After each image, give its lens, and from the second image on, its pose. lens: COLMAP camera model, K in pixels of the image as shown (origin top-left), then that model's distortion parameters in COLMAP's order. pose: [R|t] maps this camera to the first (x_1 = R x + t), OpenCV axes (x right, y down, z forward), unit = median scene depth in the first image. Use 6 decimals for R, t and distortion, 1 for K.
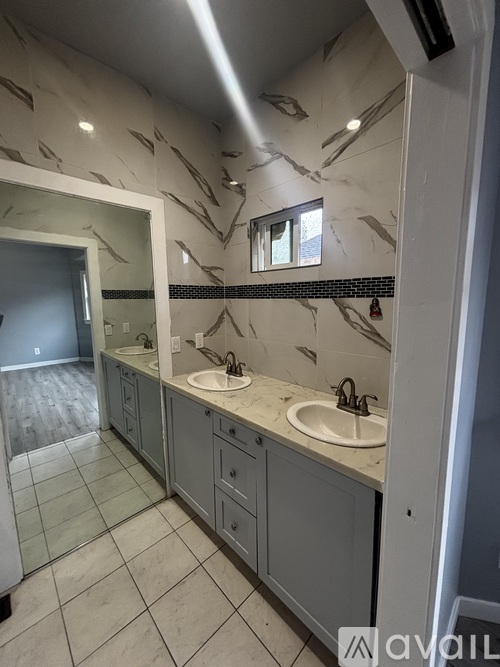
lens RADIAL K [[266.9, 0, 250.9], [0, 266.9, 332.3], [0, 0, 1]] dist [0.001502, 0.000048]
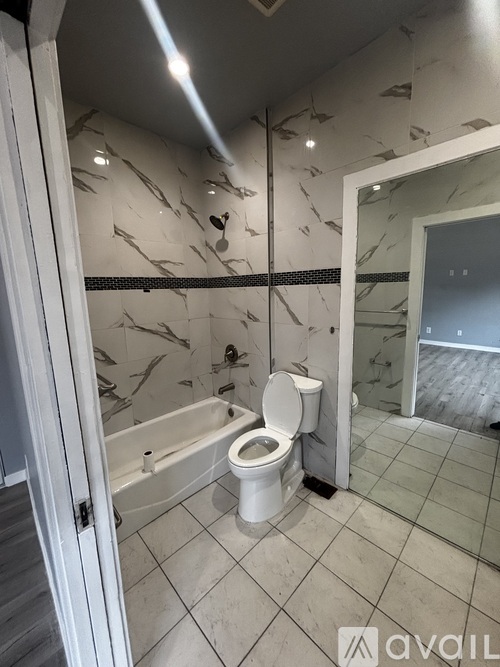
lens RADIAL K [[266.9, 0, 250.3], [0, 266.9, 335.3], [0, 0, 1]] dist [0.001502, 0.000048]
pose [[0.008933, 0.183464, -0.982986, 1.165642], [-0.098447, 0.978411, 0.181715, -0.158441], [0.995102, 0.095148, 0.026802, 1.343904]]
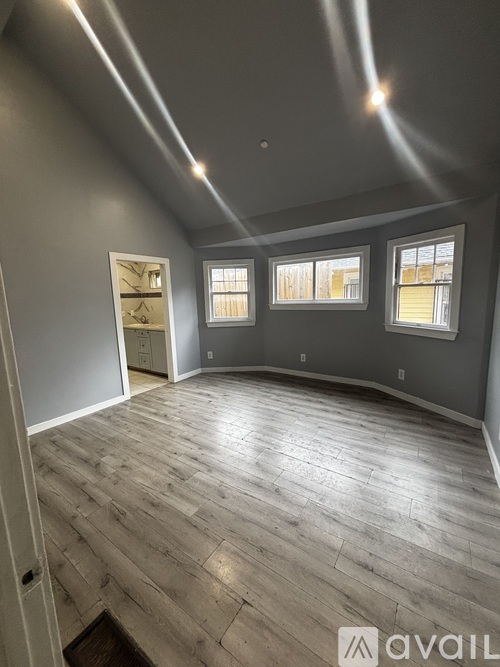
lens RADIAL K [[266.9, 0, 251.5], [0, 266.9, 330.7], [0, 0, 1]] dist [0.001502, 0.000048]
pose [[0.977552, -0.043889, 0.206072, 0.405351], [0.042496, 0.999034, 0.011185, 0.218527], [-0.206364, -0.002177, 0.978473, -1.827857]]
